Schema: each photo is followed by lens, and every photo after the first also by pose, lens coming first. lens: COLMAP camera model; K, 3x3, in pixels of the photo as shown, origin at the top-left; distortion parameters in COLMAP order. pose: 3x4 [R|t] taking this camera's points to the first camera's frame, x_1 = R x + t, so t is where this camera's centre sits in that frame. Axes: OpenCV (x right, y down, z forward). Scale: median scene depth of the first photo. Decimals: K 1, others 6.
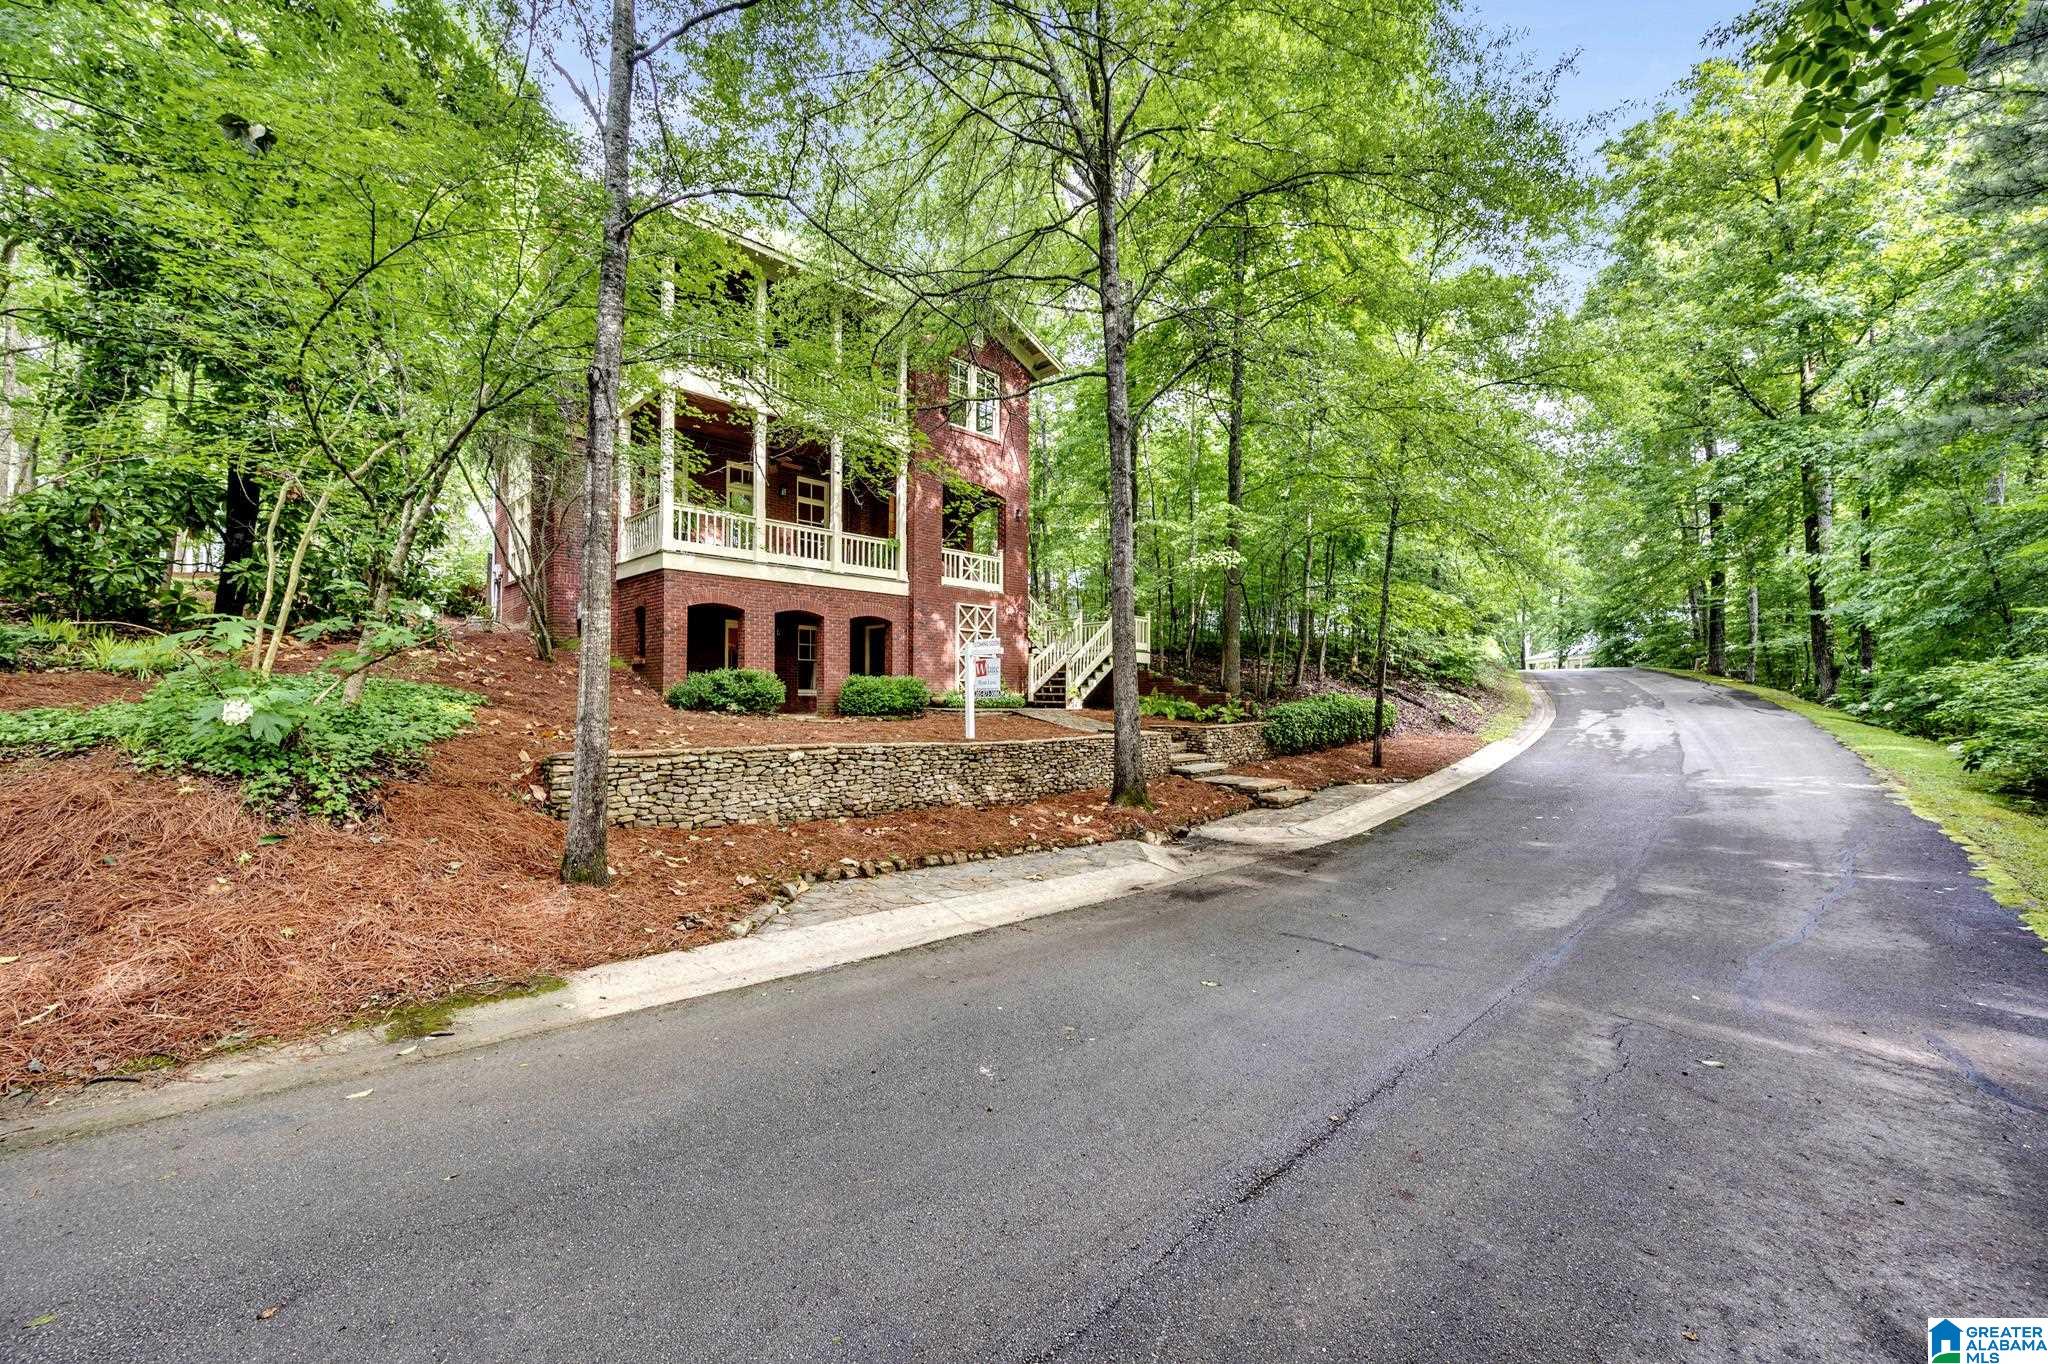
lens RADIAL K [[863.3, 0, 1030.6], [0, 863.3, 688.7], [0, 0, 1]] dist [-0.000057, 0.000143]
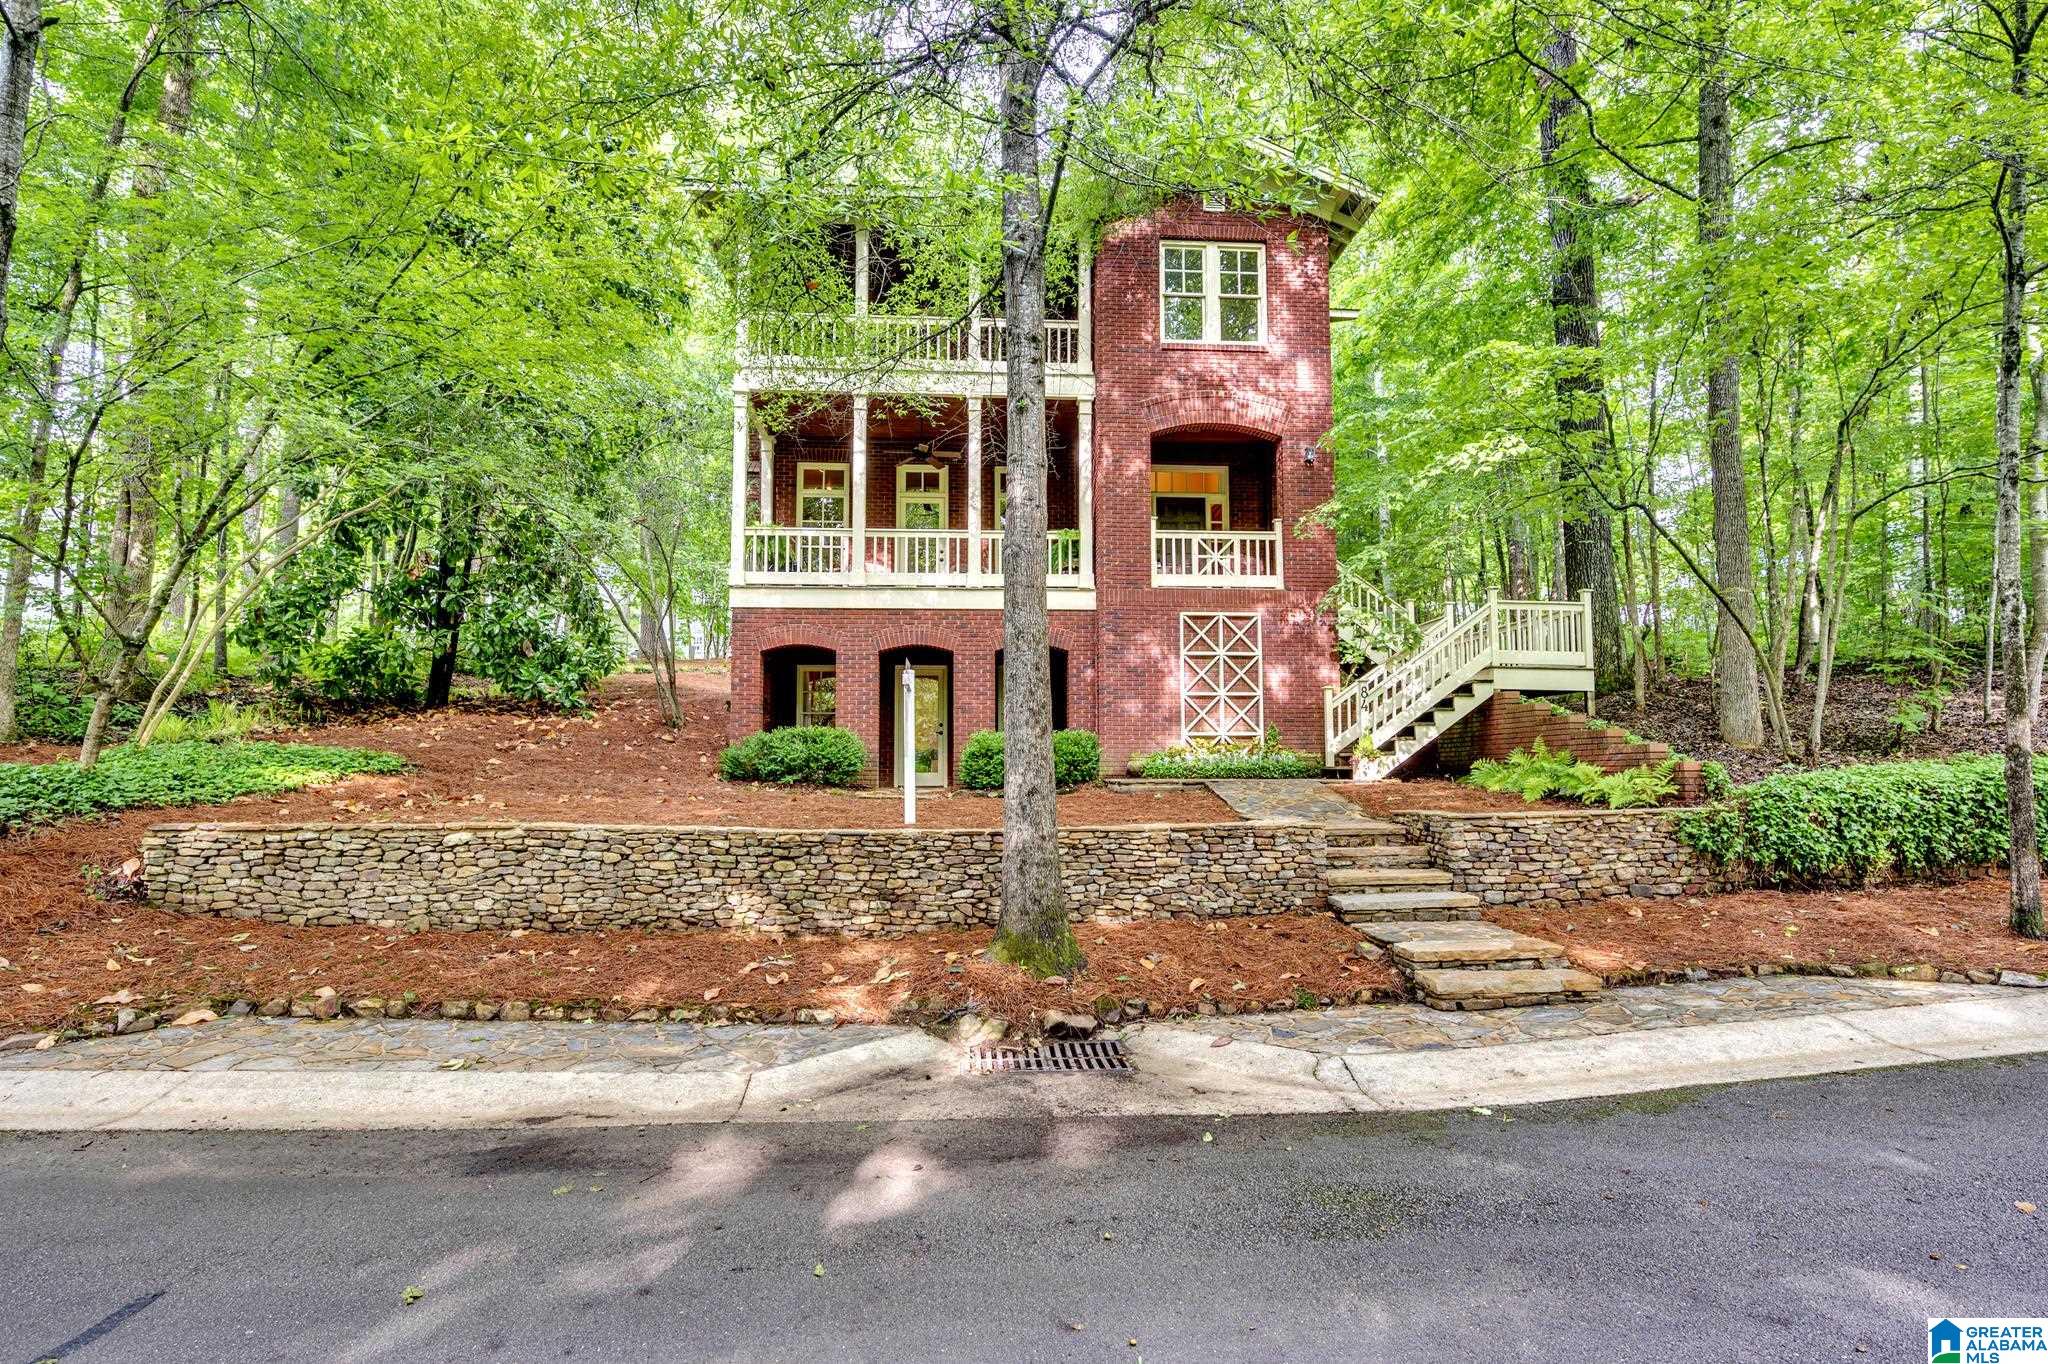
lens RADIAL K [[1095.0, 0, 1024.0], [0, 1095.0, 682.0], [0, 0, 1]] dist [-0.001798, -0.000293]
pose [[0.734783, -0.064948, -0.675185, 0.394750], [0.013871, 0.996636, -0.080774, 0.015474], [0.678160, 0.049986, 0.733212, 0.355456]]
